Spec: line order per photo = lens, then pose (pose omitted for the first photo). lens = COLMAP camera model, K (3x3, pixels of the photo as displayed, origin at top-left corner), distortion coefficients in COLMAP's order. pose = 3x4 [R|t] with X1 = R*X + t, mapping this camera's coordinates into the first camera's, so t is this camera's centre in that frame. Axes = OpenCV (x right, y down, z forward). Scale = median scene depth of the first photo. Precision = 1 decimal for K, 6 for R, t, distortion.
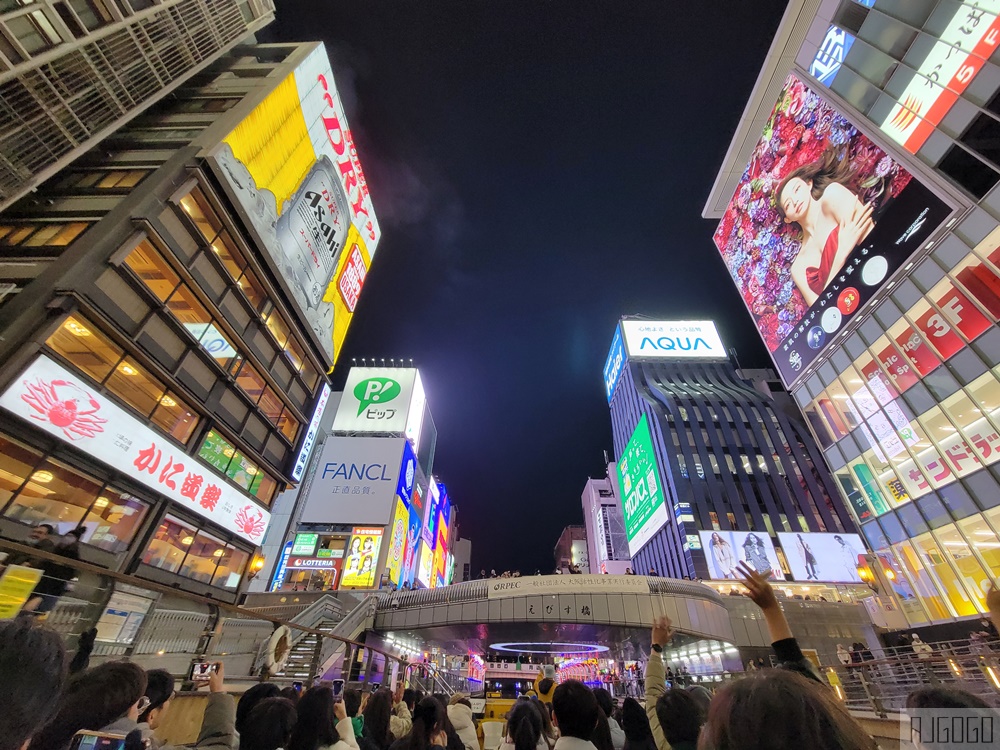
lens RADIAL K [[407.5, 0, 502.7], [0, 407.5, 377.9], [0, 0, 1]] dist [-0.001105, 0.000283]
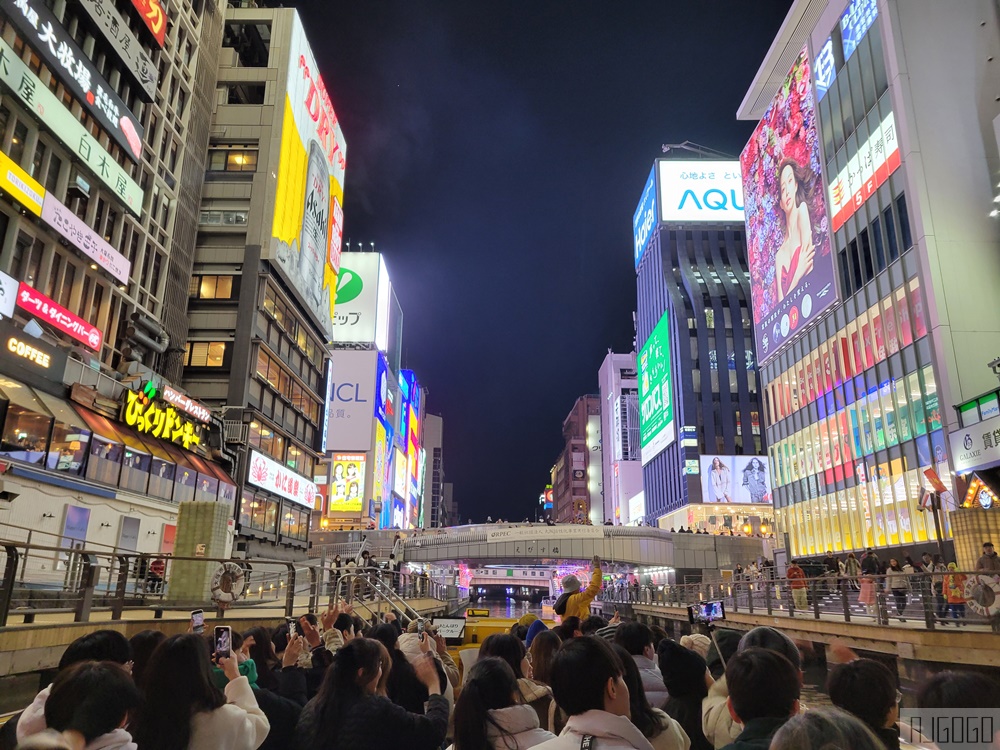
lens RADIAL K [[749.0, 0, 490.5], [0, 749.0, 376.0], [0, 0, 1]] dist [0.066304, -0.061126]
pose [[0.999935, -0.008063, 0.008089, -0.017147], [0.004602, 0.932626, 0.360816, -0.383207], [-0.010453, -0.360755, 0.932602, -0.499151]]
